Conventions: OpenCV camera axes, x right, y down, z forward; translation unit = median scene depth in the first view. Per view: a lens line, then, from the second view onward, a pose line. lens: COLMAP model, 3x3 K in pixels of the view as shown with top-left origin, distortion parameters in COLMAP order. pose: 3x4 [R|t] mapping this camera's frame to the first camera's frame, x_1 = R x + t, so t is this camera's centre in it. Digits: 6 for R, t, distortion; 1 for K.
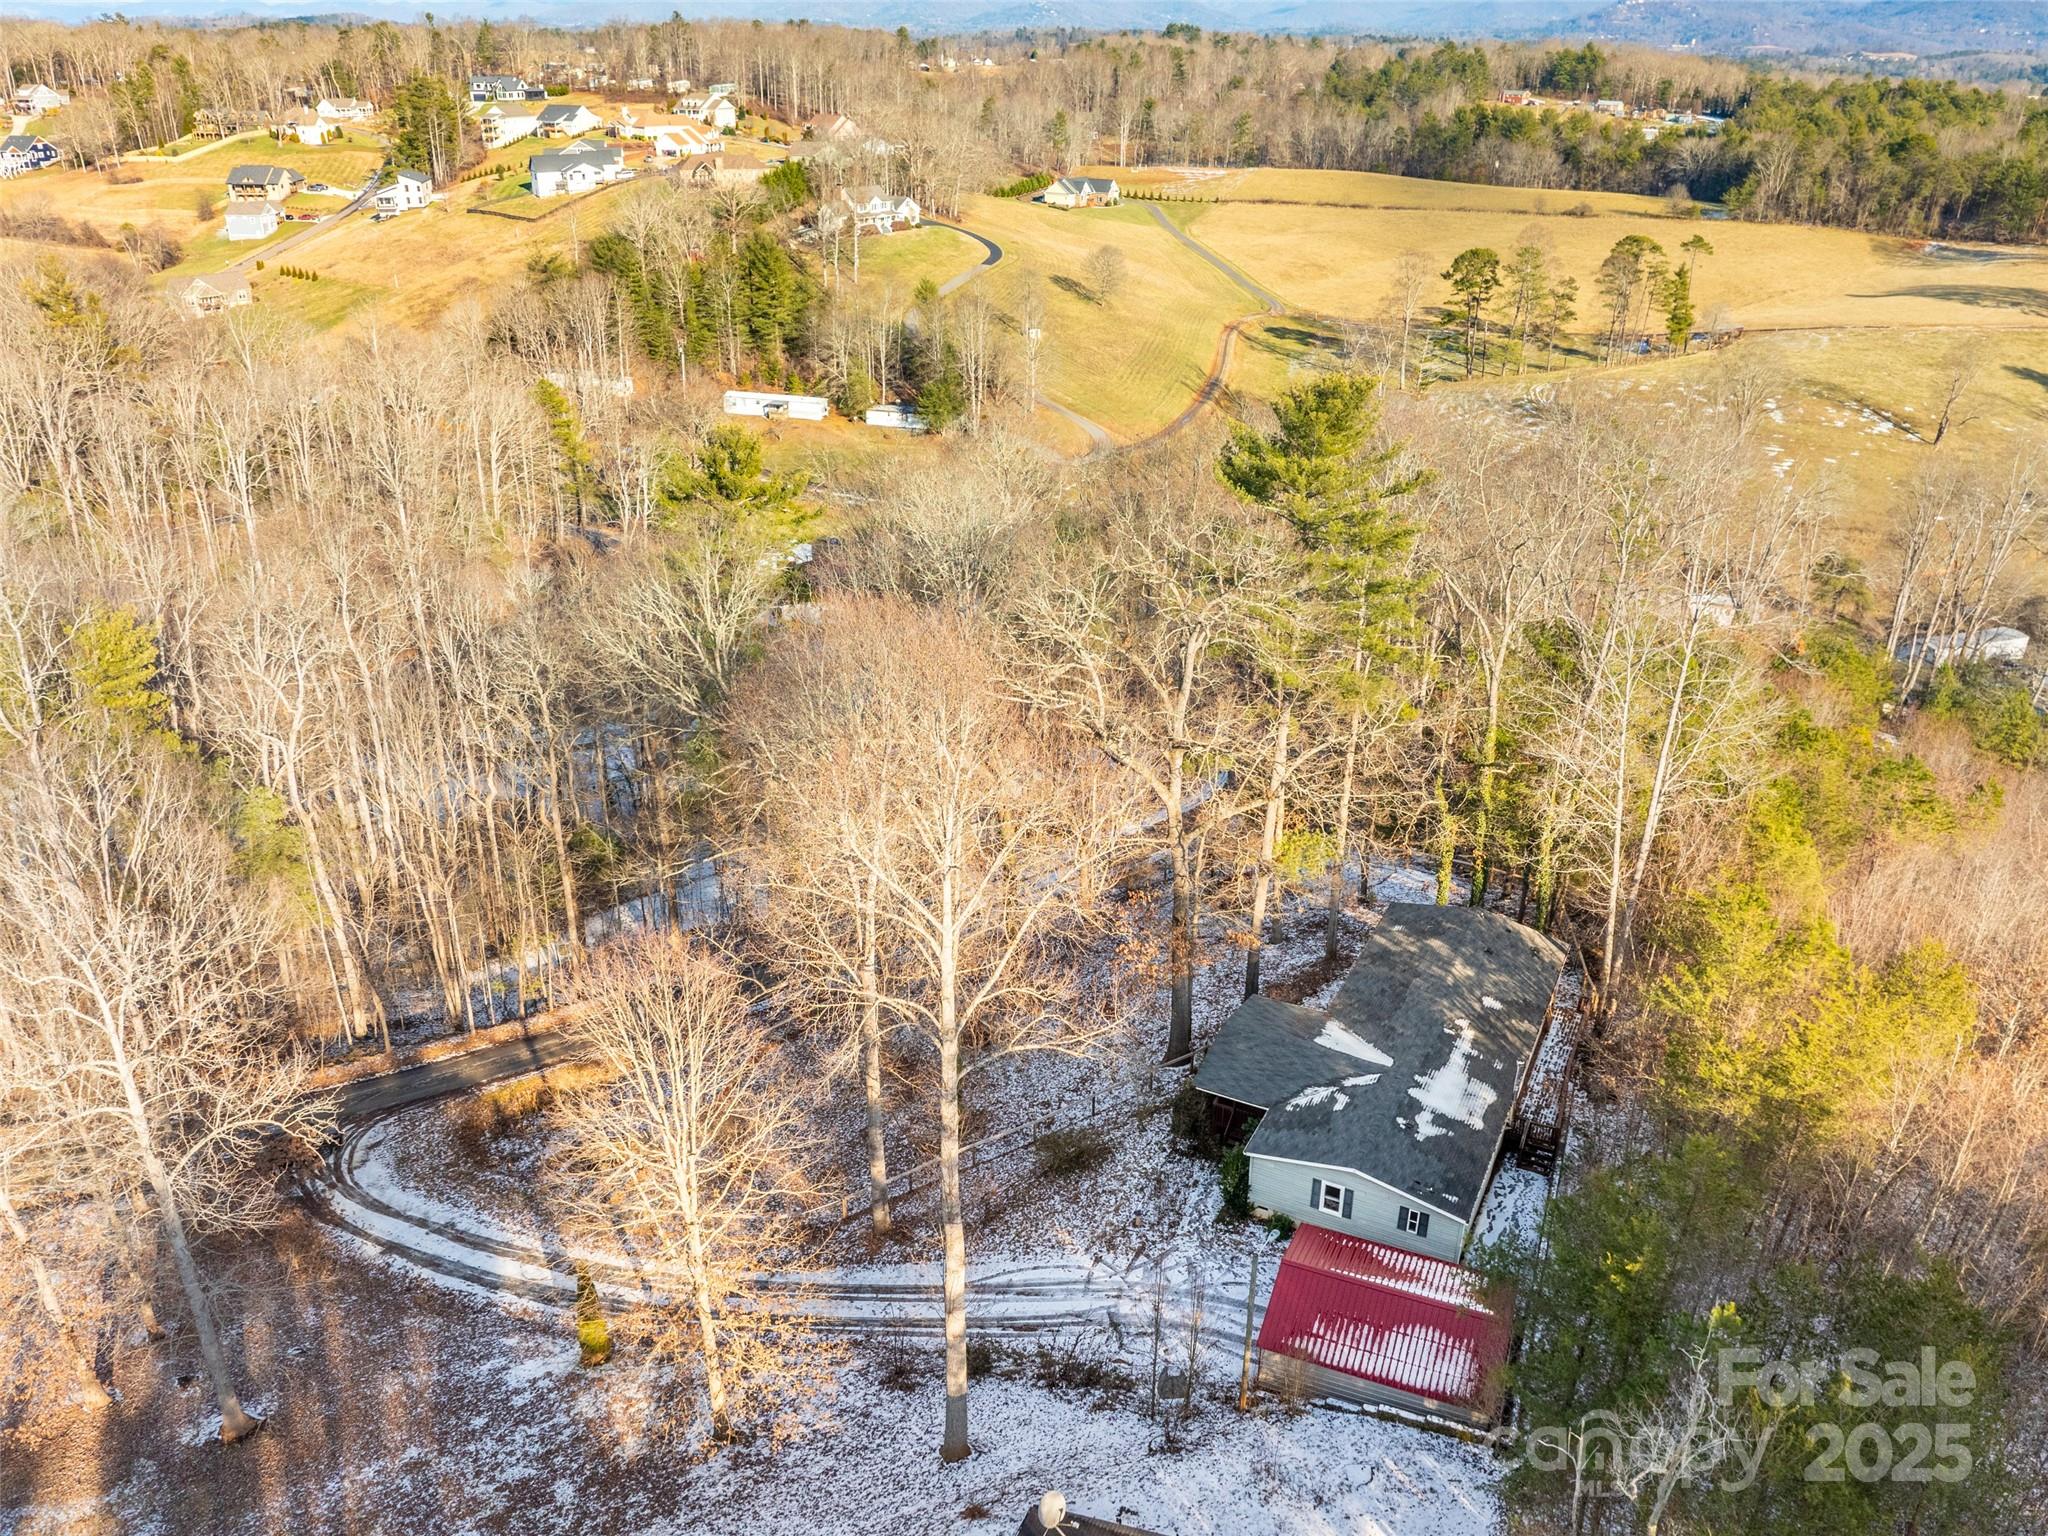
lens RADIAL K [[1569.0, 0, 1024.0], [0, 1569.0, 768.0], [0, 0, 1]] dist [-0.040801, -0.000449]
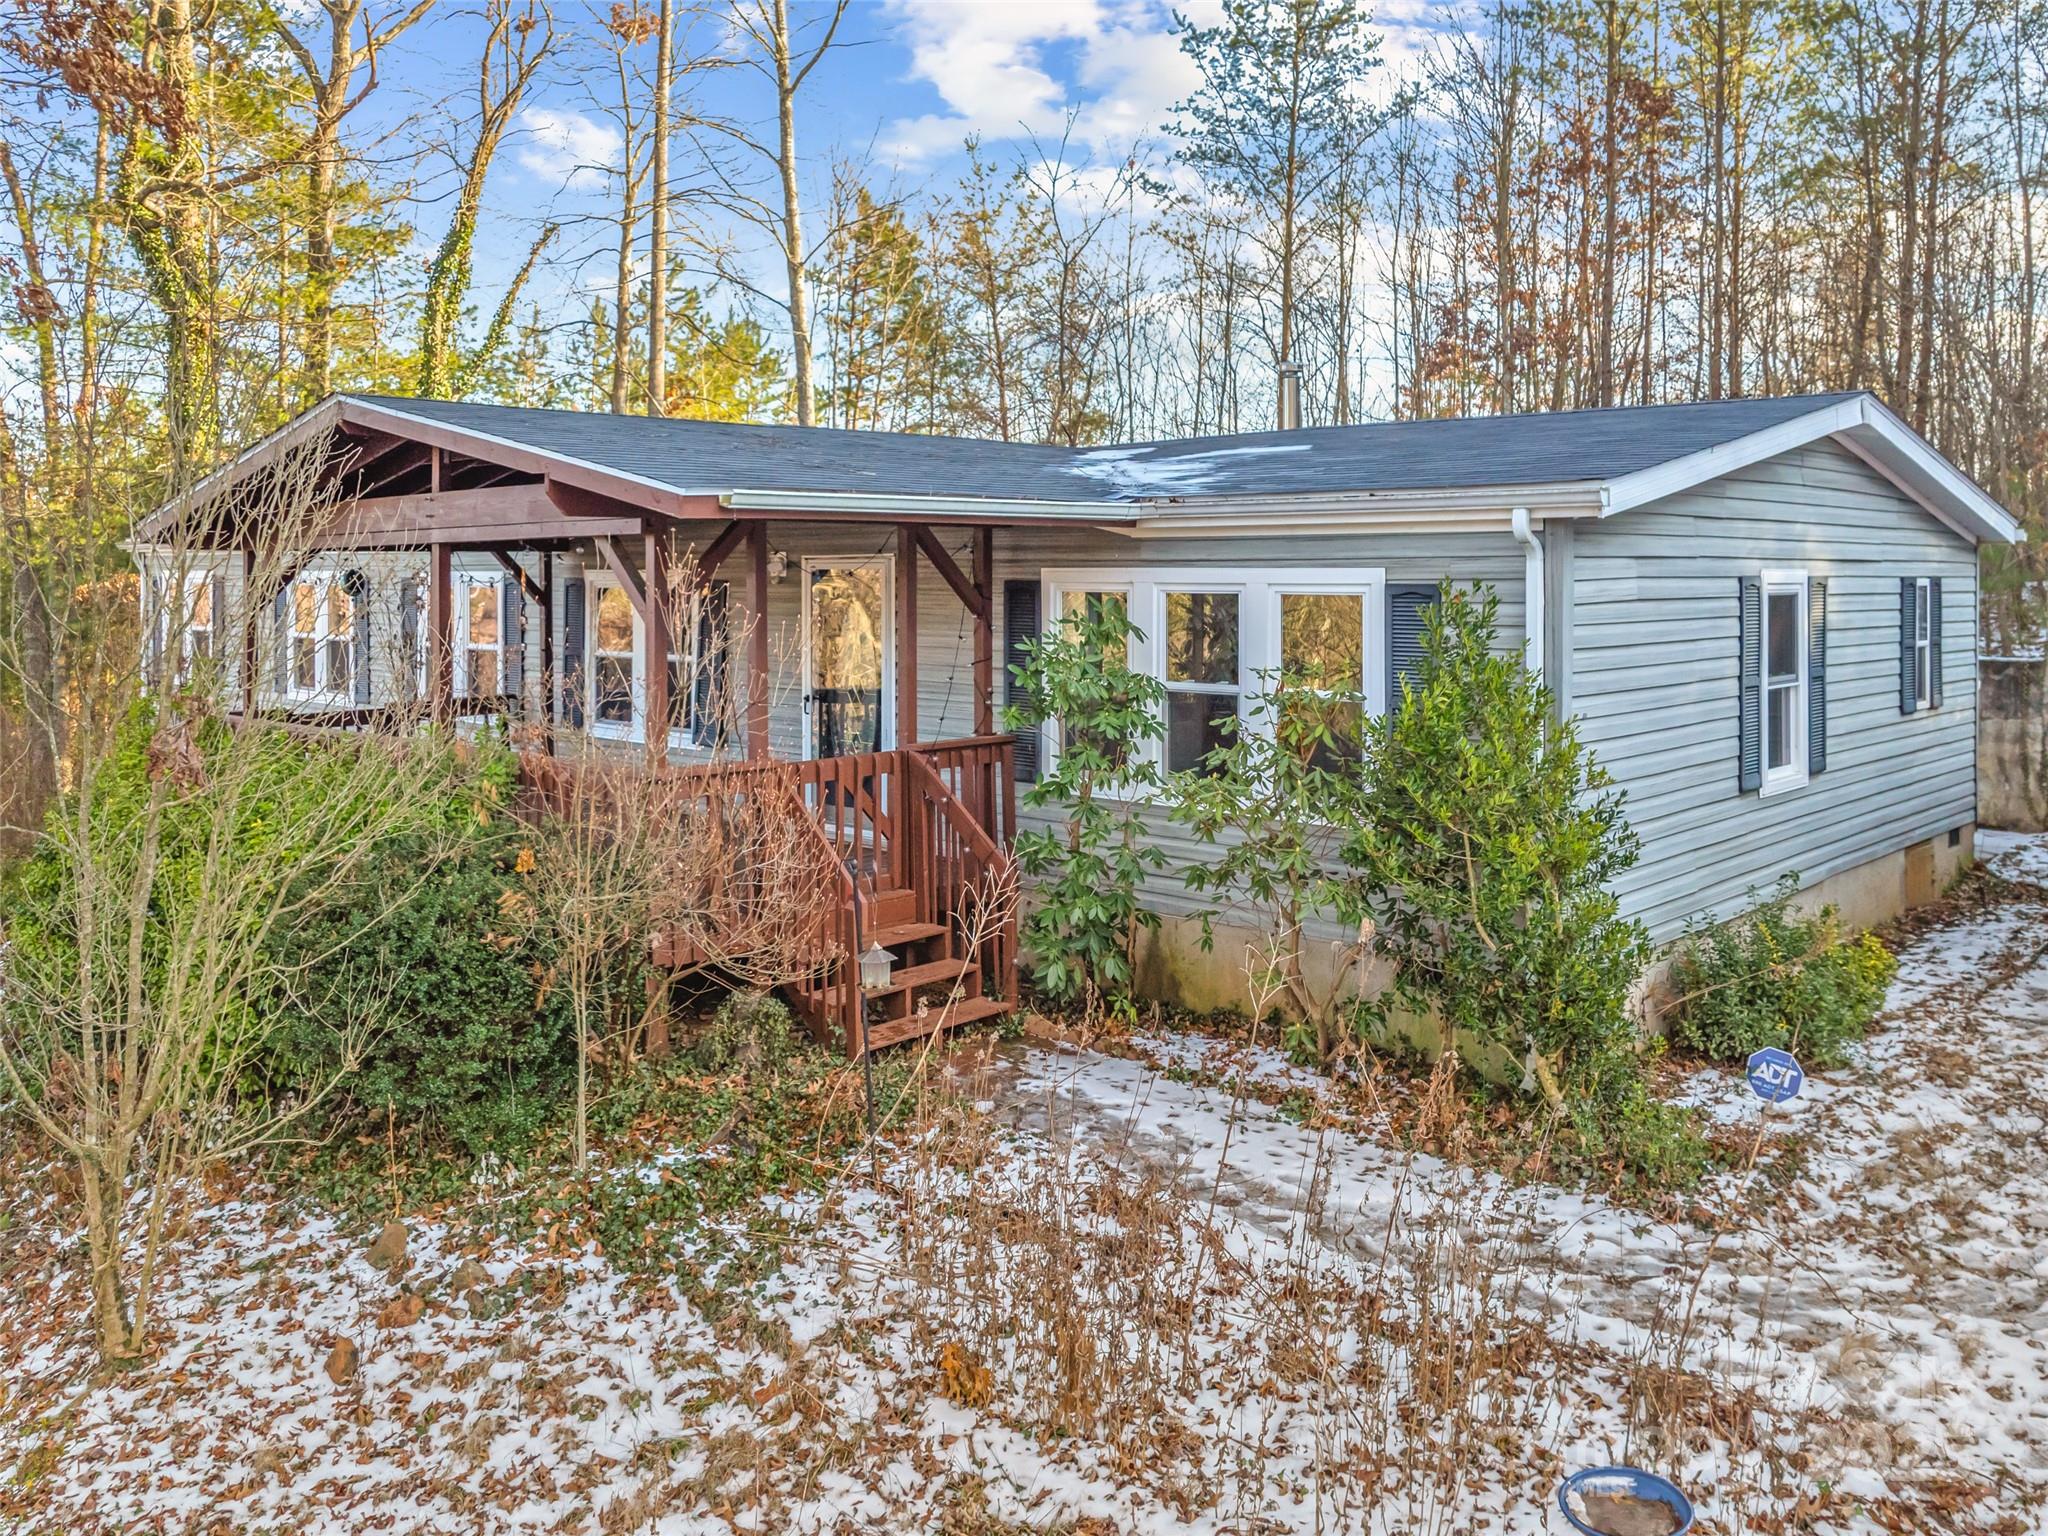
lens RADIAL K [[1680.9, 0, 1028.8], [0, 1680.9, 568.0], [0, 0, 1]] dist [-0.030711, -0.003515]
pose [[0.278488, -0.003323, 0.960434, -0.007941], [0.407801, 0.905785, -0.115112, 0.240996], [-0.869564, 0.423724, 0.253606, 0.979558]]
